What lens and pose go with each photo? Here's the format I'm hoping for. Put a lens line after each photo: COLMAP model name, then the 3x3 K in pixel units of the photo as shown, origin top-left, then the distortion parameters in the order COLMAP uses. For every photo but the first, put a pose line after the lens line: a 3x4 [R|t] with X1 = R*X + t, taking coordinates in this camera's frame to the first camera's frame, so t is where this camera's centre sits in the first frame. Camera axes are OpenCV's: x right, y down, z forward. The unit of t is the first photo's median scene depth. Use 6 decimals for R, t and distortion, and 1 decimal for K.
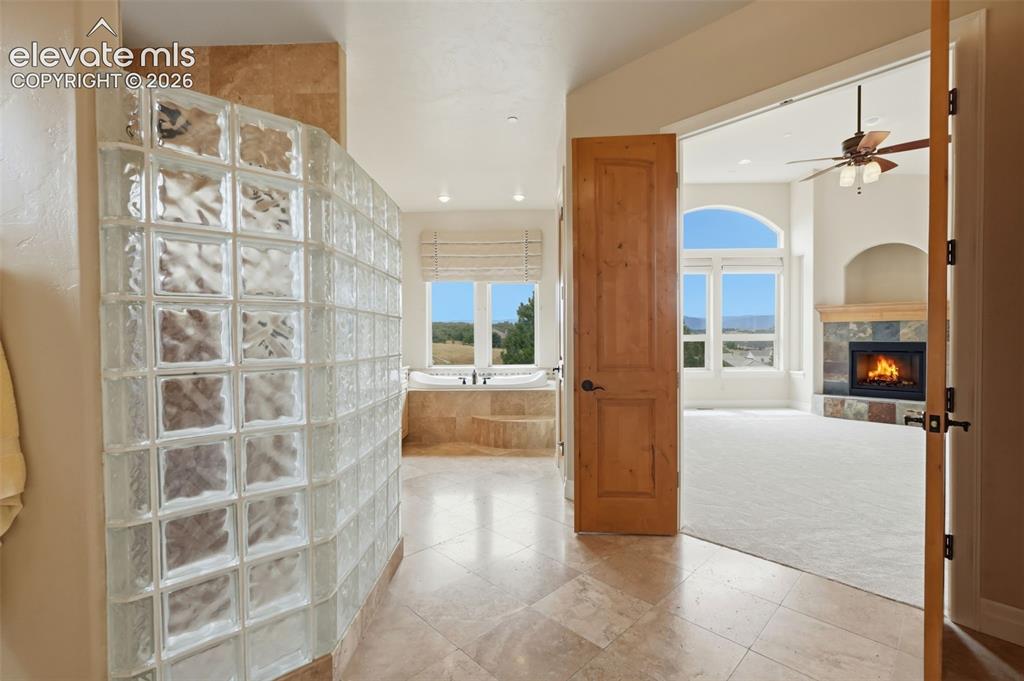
lens RADIAL K [[451.5, 0, 517.2], [0, 451.5, 343.0], [0, 0, 1]] dist [-0.013554, 0.006554]
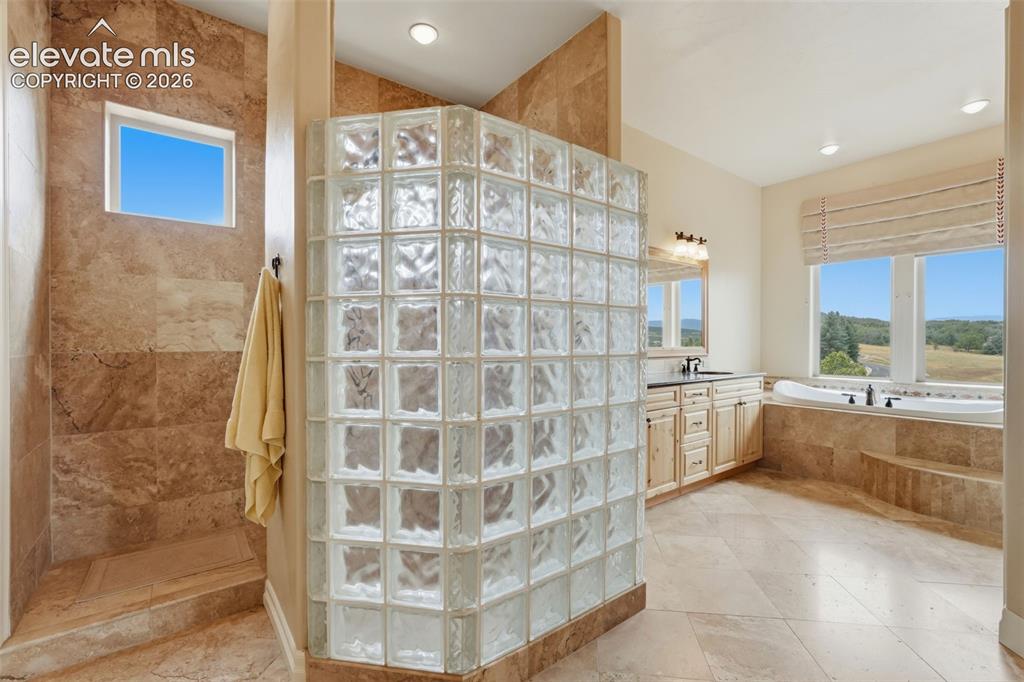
lens RADIAL K [[451.5, 0, 506.6], [0, 451.5, 341.1], [0, 0, 1]] dist [-0.013554, 0.006554]
pose [[0.616289, 0.008048, -0.787479, 0.104715], [-0.015074, 0.999885, -0.001578, 0.003476], [0.787376, 0.012843, 0.616339, 0.148913]]
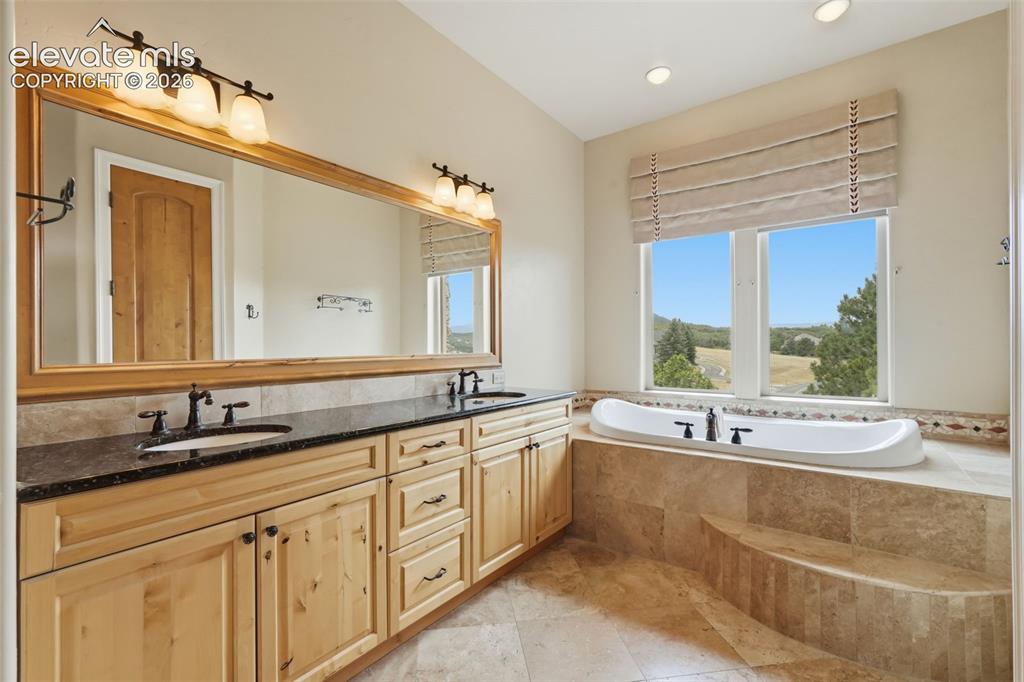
lens RADIAL K [[451.5, 0, 508.1], [0, 451.5, 343.3], [0, 0, 1]] dist [-0.013554, 0.006554]
pose [[0.804586, -0.000596, -0.593836, 0.009712], [-0.007473, 0.999910, -0.011128, 0.001146], [0.593789, 0.013391, 0.804509, 0.531831]]
